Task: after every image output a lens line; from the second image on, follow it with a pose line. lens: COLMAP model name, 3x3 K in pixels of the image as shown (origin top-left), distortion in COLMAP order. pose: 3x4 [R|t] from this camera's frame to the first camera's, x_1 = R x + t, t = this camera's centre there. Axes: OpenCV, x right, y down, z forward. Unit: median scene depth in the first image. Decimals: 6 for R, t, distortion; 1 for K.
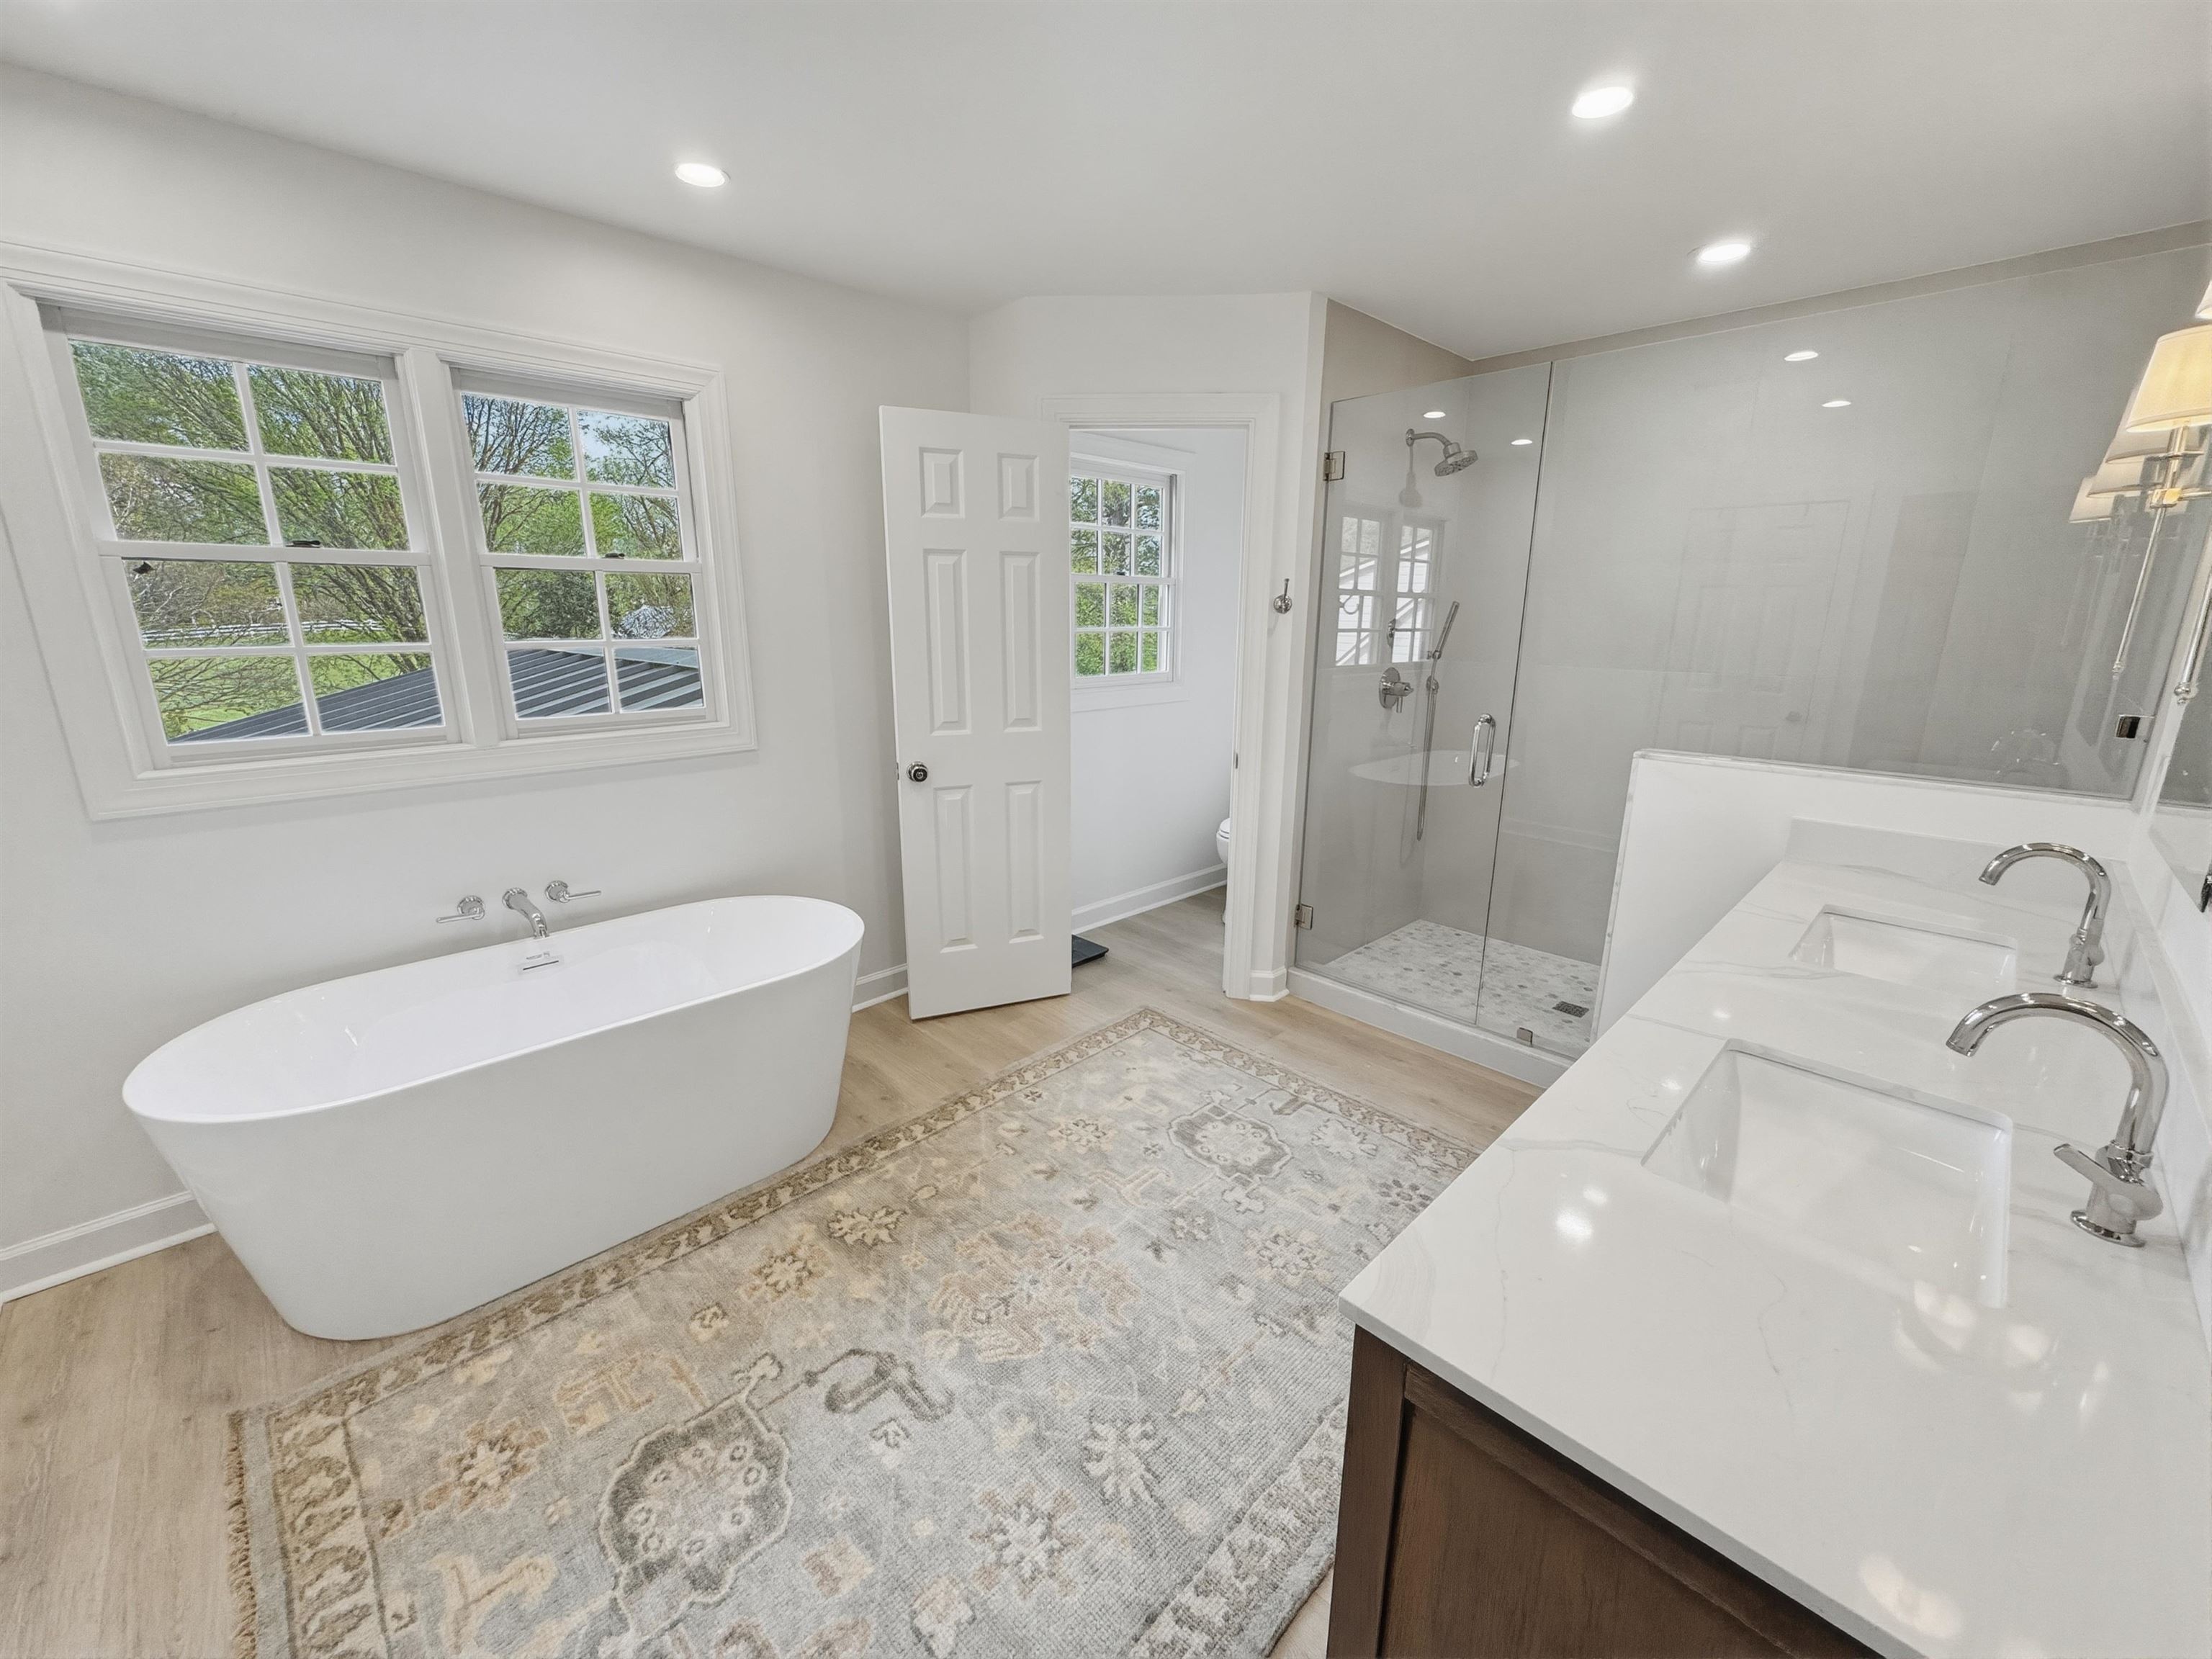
lens RADIAL K [[884.6, 0, 1117.0], [0, 884.6, 827.3], [0, 0, 1]] dist [-0.000906, -0.000879]
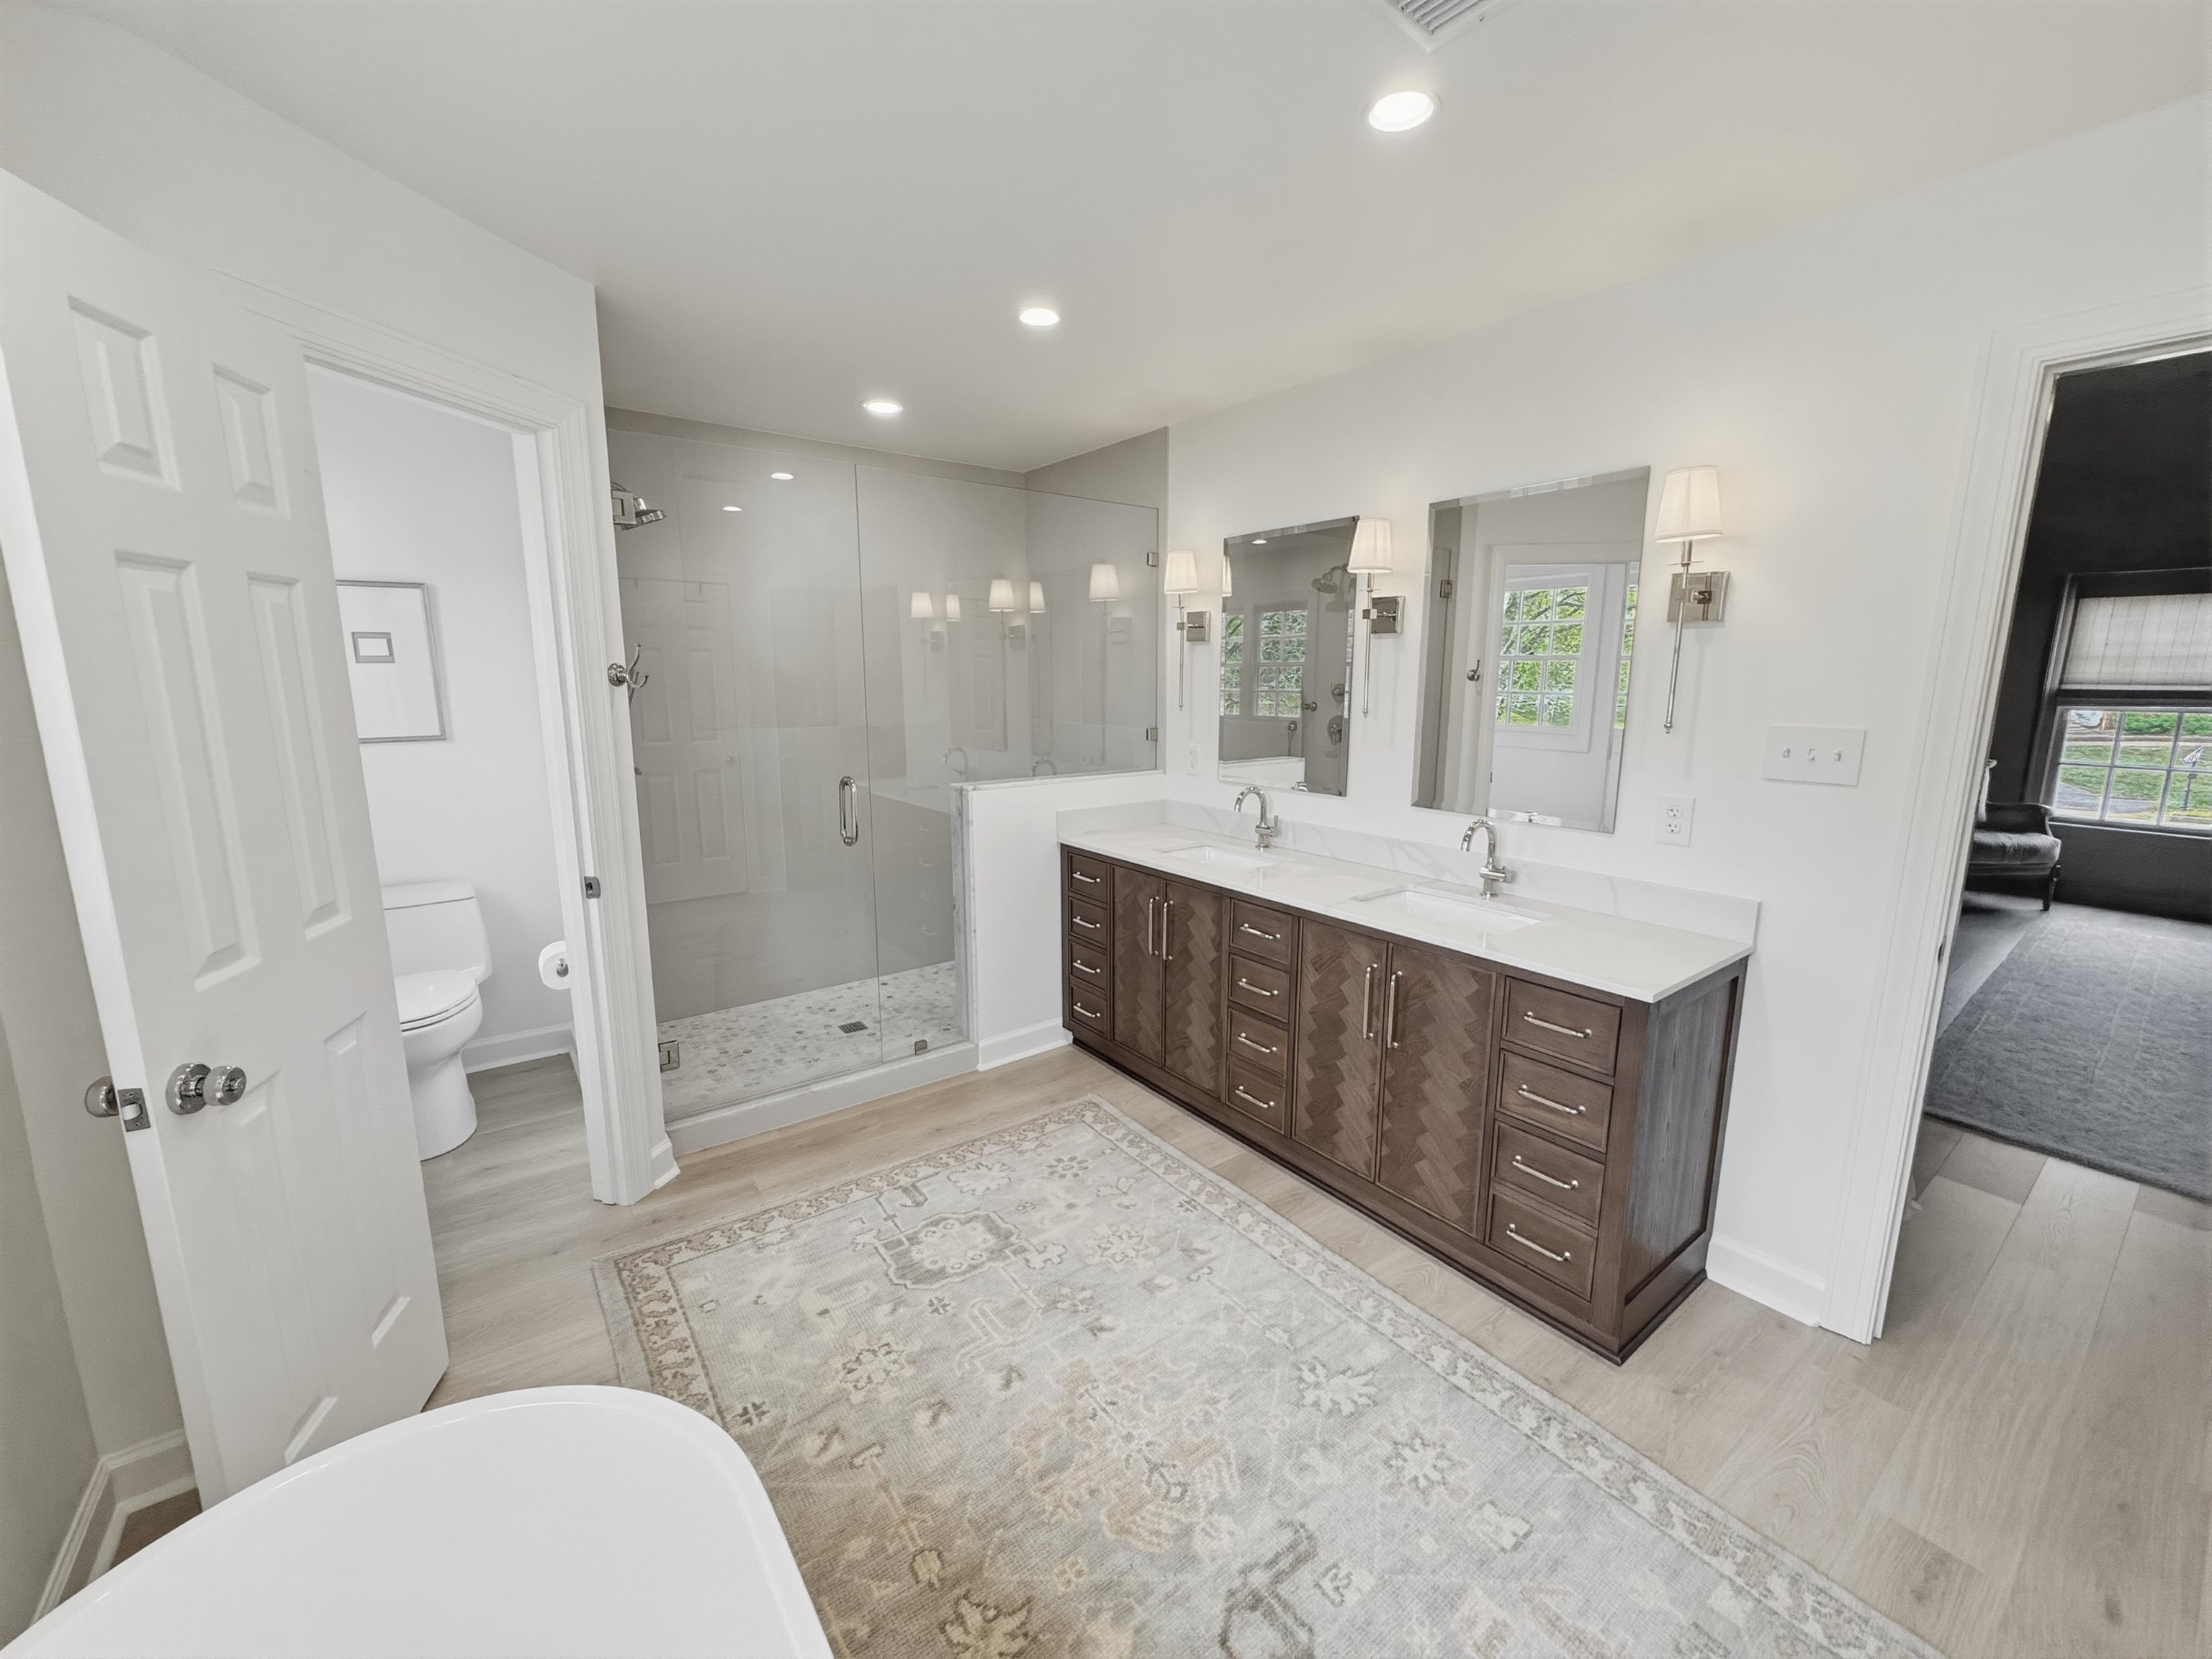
lens RADIAL K [[884.6, 0, 1117.3], [0, 884.6, 833.1], [0, 0, 1]] dist [-0.000906, -0.000879]
pose [[0.136047, -0.172541, 0.975562, -0.920543], [0.233400, 0.962582, 0.137697, -0.198764], [-0.962816, 0.208963, 0.171227, 0.805732]]
